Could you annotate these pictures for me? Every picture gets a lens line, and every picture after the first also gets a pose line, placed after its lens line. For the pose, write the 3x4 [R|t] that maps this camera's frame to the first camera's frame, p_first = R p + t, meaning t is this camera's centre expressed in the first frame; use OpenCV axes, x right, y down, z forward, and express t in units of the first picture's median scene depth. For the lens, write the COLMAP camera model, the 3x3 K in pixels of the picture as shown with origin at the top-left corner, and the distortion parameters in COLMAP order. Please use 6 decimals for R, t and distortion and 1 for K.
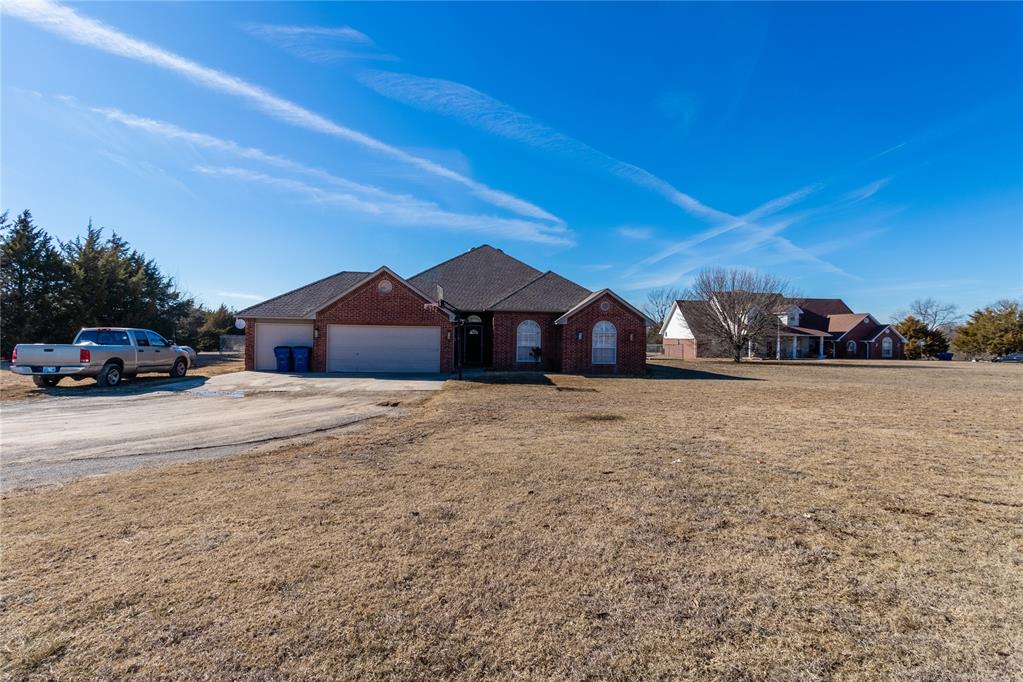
lens RADIAL K [[477.3, 0, 524.3], [0, 477.3, 336.7], [0, 0, 1]] dist [-0.000634, -0.013150]
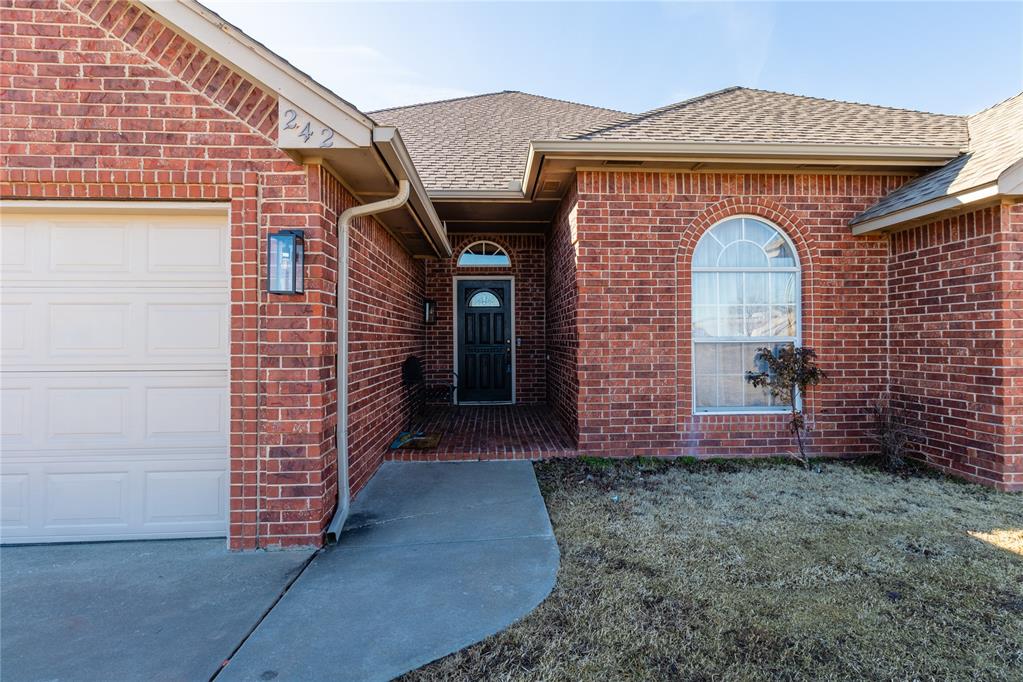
lens RADIAL K [[477.3, 0, 524.3], [0, 477.3, 336.7], [0, 0, 1]] dist [-0.000634, -0.013150]
pose [[0.999077, -0.023775, -0.035779, -0.073449], [0.024360, 0.999575, 0.016016, 0.011880], [0.035383, -0.016873, 0.999231, 0.726653]]
